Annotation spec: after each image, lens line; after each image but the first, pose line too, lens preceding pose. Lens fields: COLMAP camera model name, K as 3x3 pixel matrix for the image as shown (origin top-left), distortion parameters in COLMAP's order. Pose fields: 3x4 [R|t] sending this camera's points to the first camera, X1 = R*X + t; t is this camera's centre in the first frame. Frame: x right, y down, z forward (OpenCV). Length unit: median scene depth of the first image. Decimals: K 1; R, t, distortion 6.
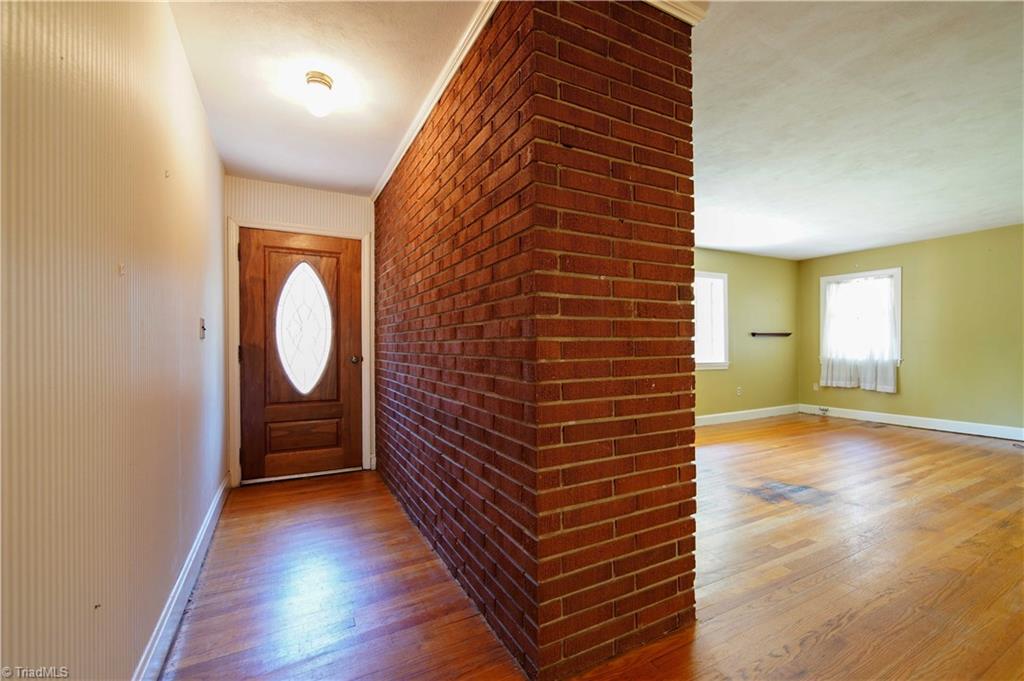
lens RADIAL K [[422.7, 0, 511.3], [0, 422.7, 344.8], [0, 0, 1]] dist [-0.013781, -0.000008]
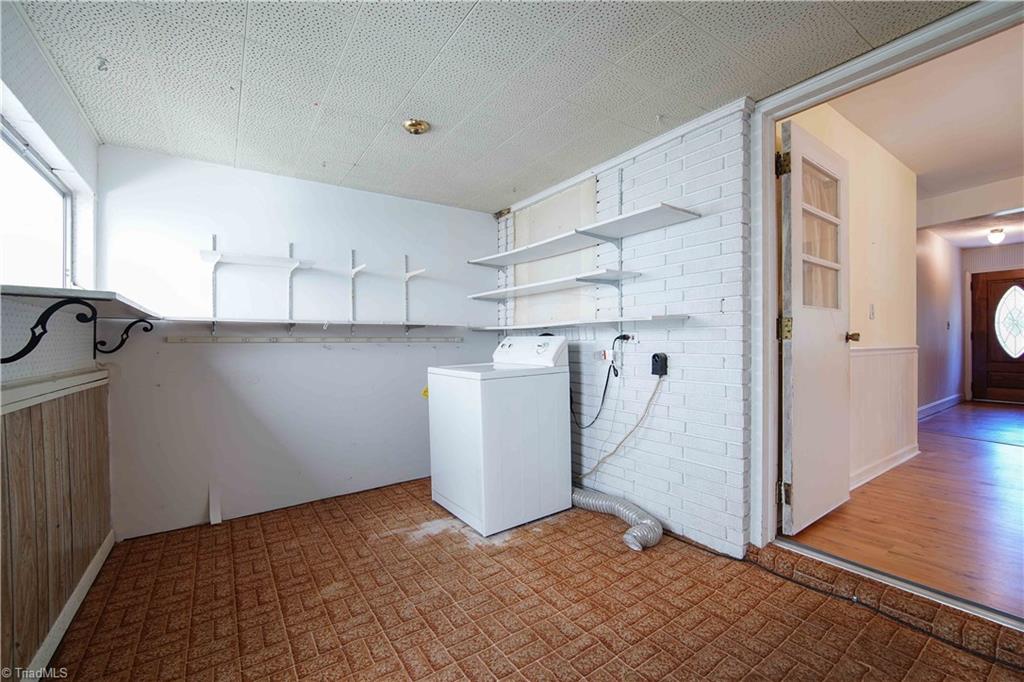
lens RADIAL K [[404.5, 0, 516.5], [0, 404.5, 343.0], [0, 0, 1]] dist [-0.008109, 0.000366]
pose [[0.158794, 0.016975, -0.987166, 0.938586], [0.006586, 0.999812, 0.018252, 0.007336], [0.987290, -0.009400, 0.158652, -1.512014]]
